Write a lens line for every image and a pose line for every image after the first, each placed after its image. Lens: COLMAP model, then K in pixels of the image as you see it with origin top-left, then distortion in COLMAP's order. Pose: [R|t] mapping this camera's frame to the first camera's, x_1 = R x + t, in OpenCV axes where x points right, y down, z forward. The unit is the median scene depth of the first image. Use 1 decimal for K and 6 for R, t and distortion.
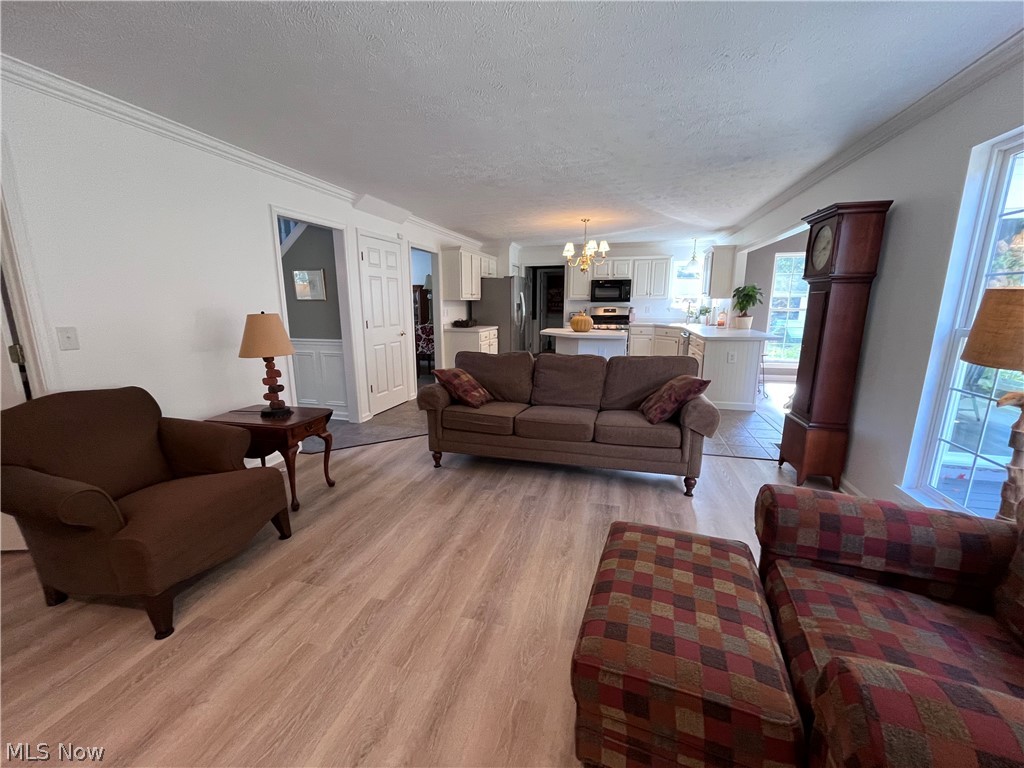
lens RADIAL K [[414.6, 0, 506.8], [0, 414.6, 382.3], [0, 0, 1]] dist [-0.001254, -0.000191]
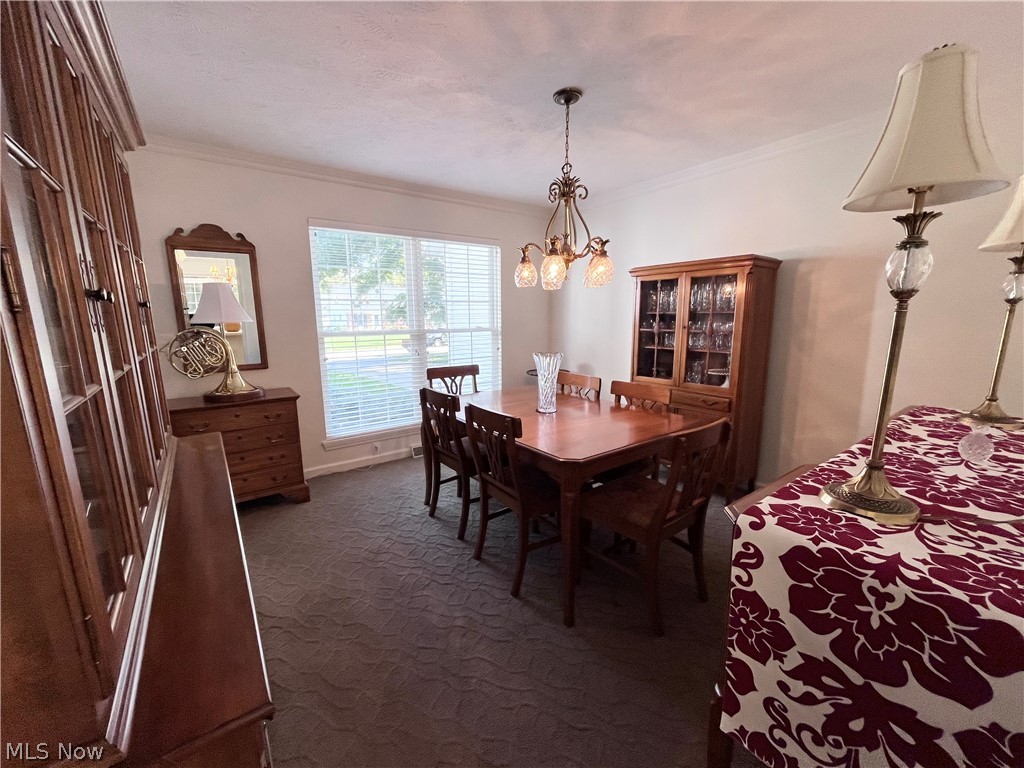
lens RADIAL K [[414.6, 0, 512.3], [0, 414.6, 389.1], [0, 0, 1]] dist [-0.001254, -0.000191]
pose [[0.796868, 0.109197, -0.594203, -0.185424], [-0.118956, 0.992636, 0.022889, -0.153432], [0.592326, 0.052445, 0.803989, 0.778882]]
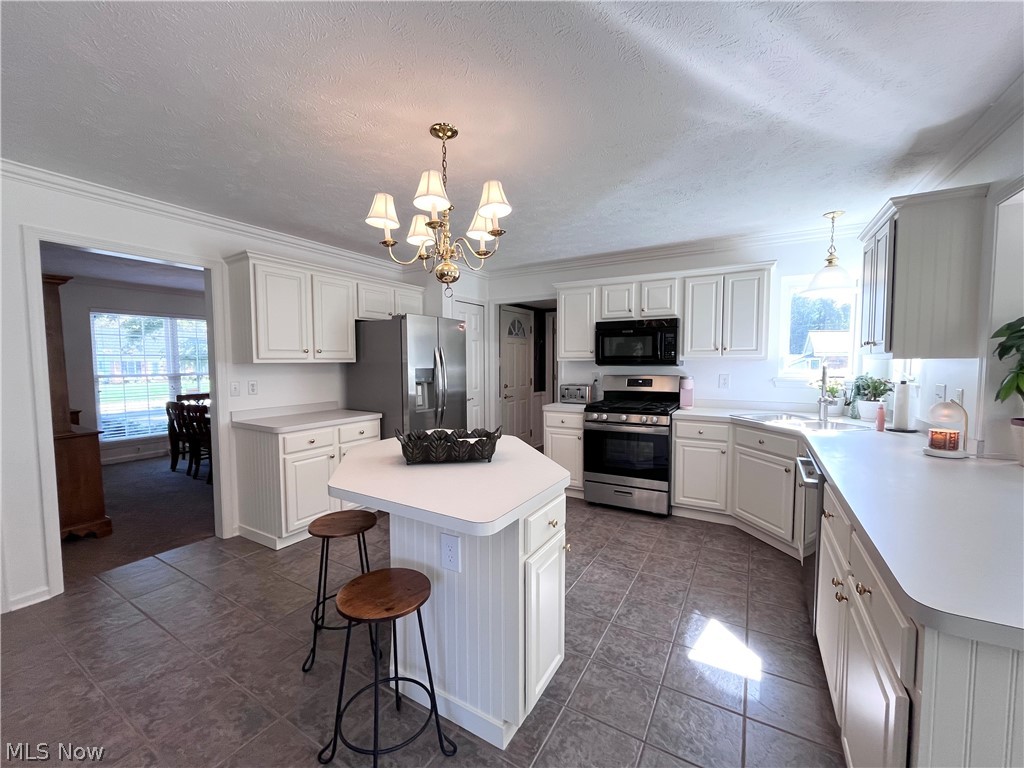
lens RADIAL K [[414.6, 0, 508.2], [0, 414.6, 384.1], [0, 0, 1]] dist [-0.001254, -0.000191]
pose [[0.966897, 0.011999, -0.254885, 0.235966], [-0.046131, 0.990654, -0.128359, -0.106002], [0.250963, 0.135868, 0.958414, 0.516257]]
